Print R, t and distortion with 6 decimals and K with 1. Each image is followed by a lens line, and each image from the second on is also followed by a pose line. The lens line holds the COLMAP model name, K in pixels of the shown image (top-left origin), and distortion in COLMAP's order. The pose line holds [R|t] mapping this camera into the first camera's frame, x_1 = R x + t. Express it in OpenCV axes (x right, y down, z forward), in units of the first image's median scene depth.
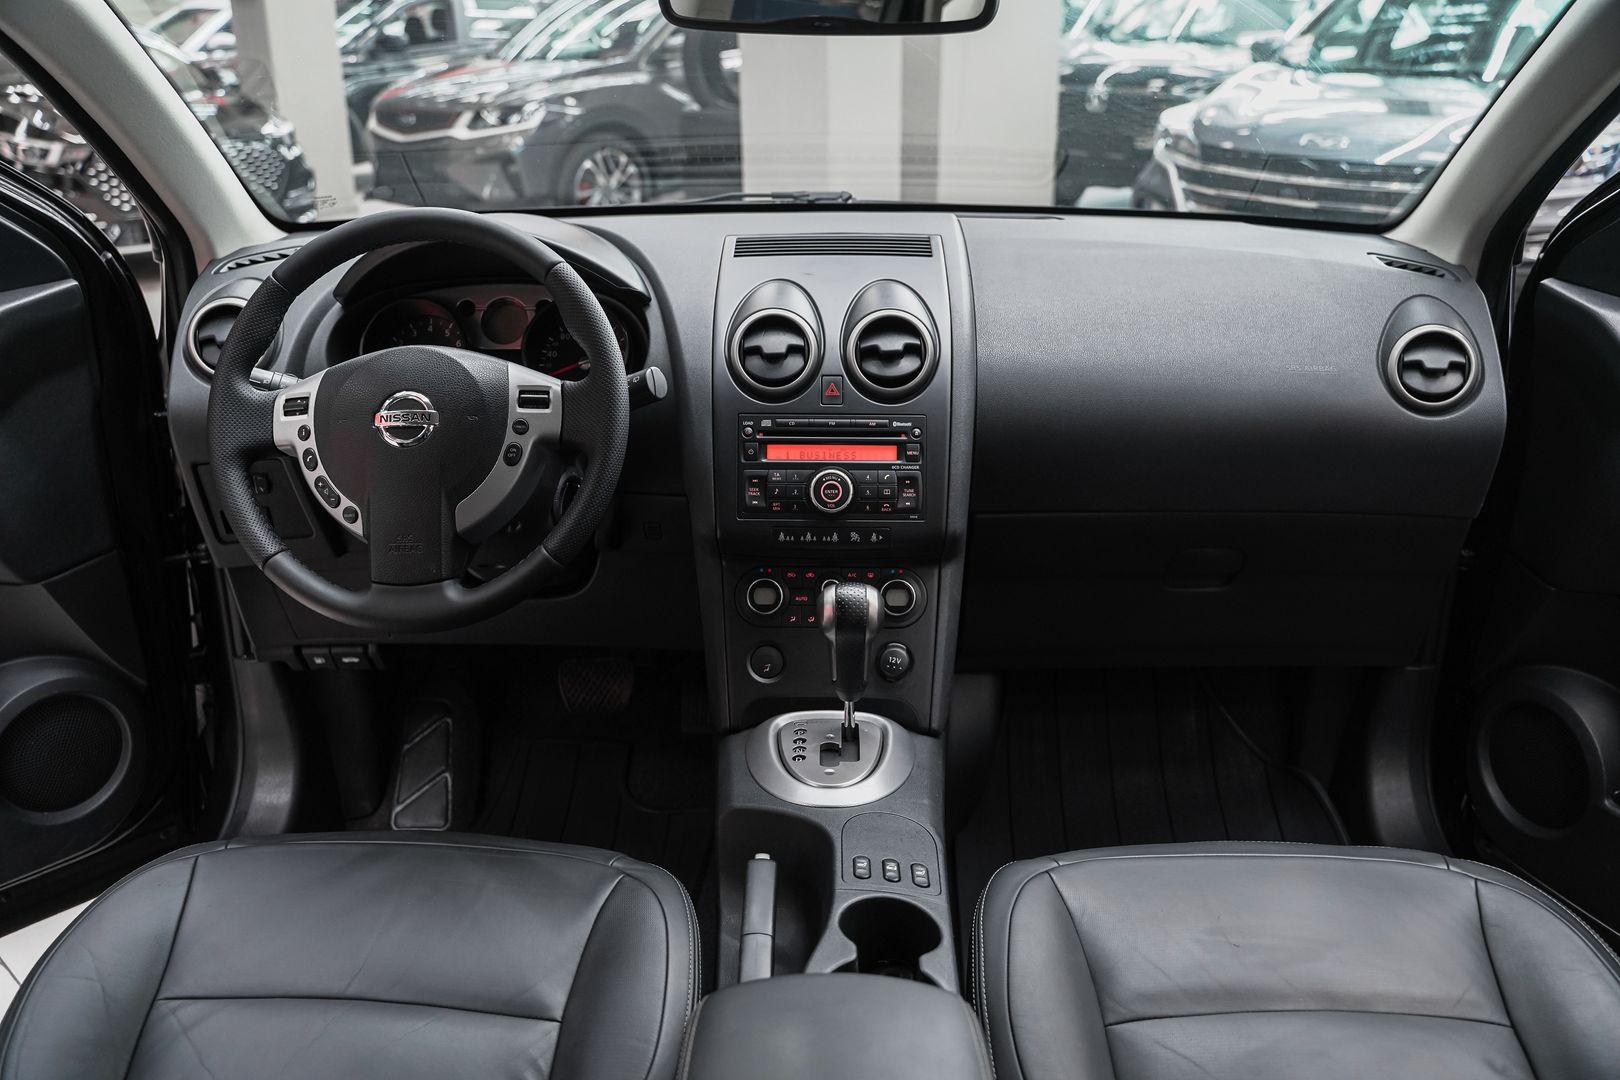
lens RADIAL K [[1311.1, 0, 803.7], [0, 1311.1, 537.1], [0, 0, 1]] dist [-0.100105, 0.061444]
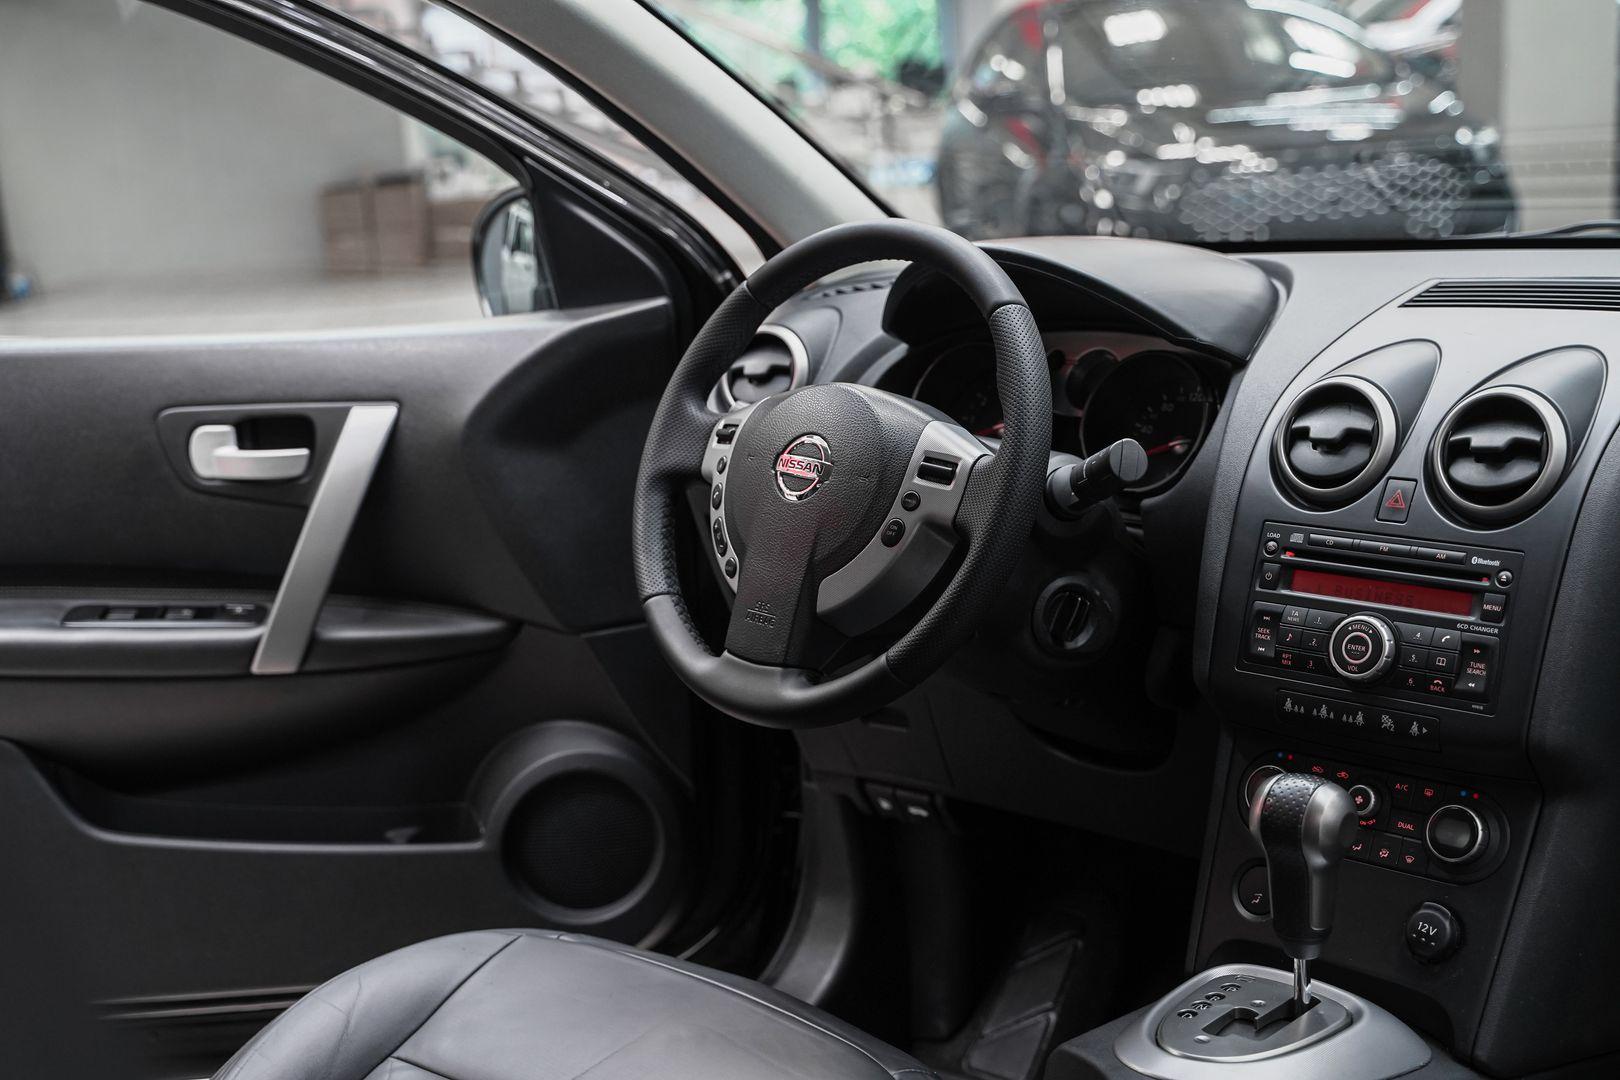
lens RADIAL K [[2119.4, 0, 807.2], [0, 2119.4, 531.1], [0, 0, 1]] dist [0.071496, 0.000000]
pose [[0.722428, 0.095504, -0.684818, 0.549681], [-0.182734, 0.981573, -0.055881, 0.018362], [0.666862, 0.165510, 0.726568, 0.017201]]
